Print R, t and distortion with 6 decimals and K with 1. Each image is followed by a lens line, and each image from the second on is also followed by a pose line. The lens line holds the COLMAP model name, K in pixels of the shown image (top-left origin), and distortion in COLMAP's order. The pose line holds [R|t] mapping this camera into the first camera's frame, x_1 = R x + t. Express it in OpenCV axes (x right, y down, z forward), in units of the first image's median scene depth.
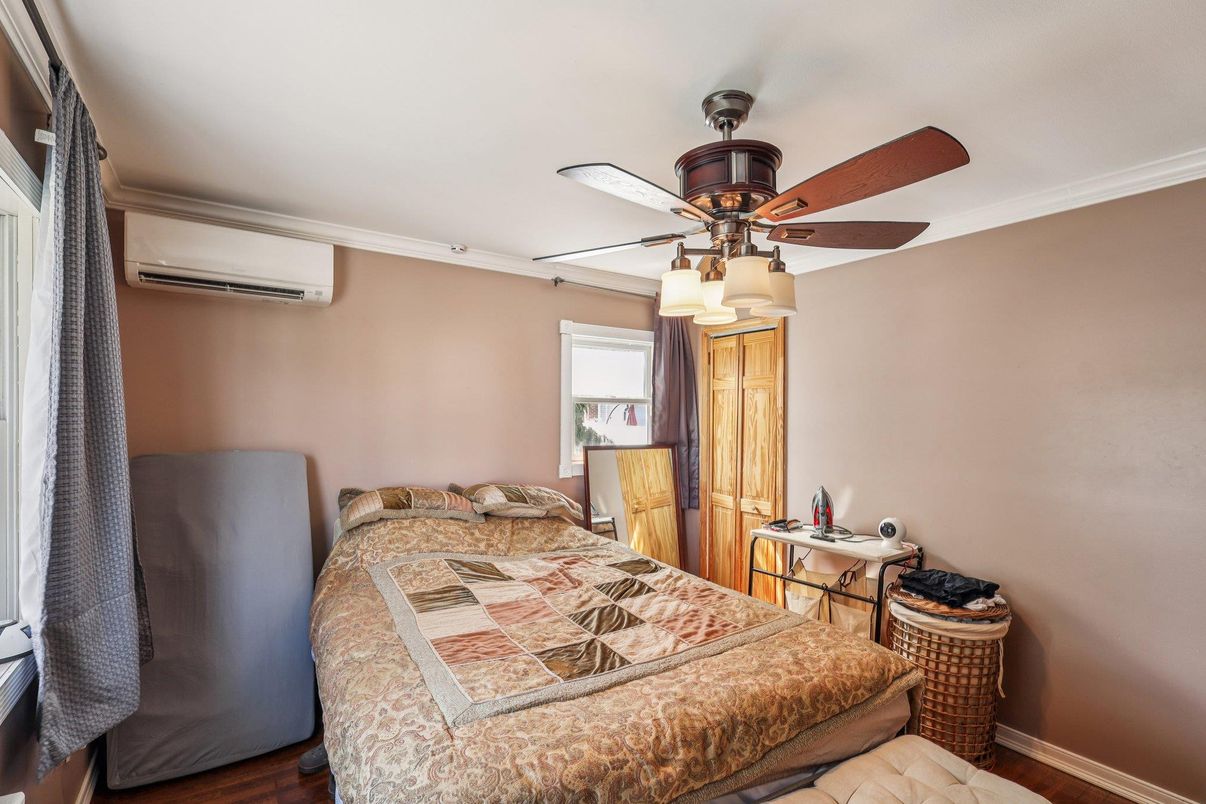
lens RADIAL K [[567.6, 0, 592.1], [0, 567.6, 422.5], [0, 0, 1]] dist [0.001320, -0.000563]
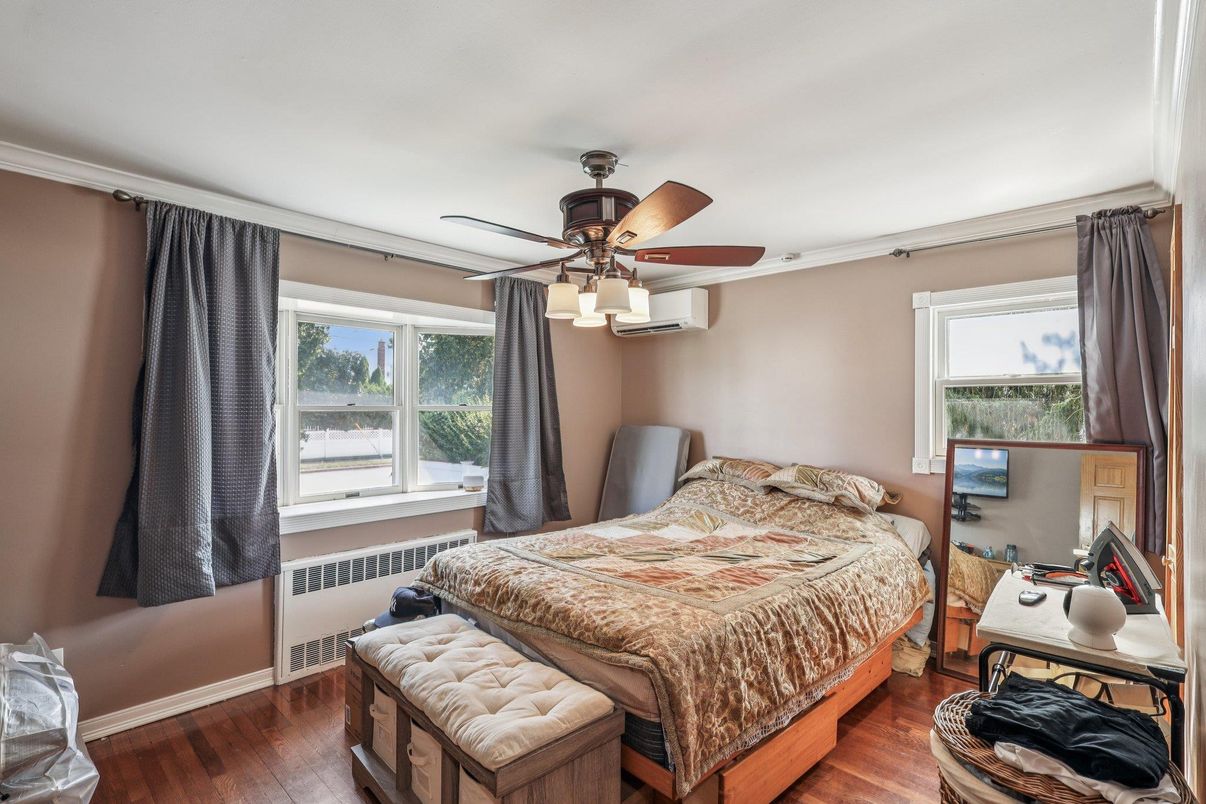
lens RADIAL K [[567.6, 0, 602.8], [0, 567.6, 406.9], [0, 0, 1]] dist [0.001320, -0.000563]
pose [[0.228719, -0.009648, -0.973445, 0.831948], [-0.012345, 0.999842, -0.012810, 0.015395], [0.973414, 0.014947, 0.228563, 0.395031]]
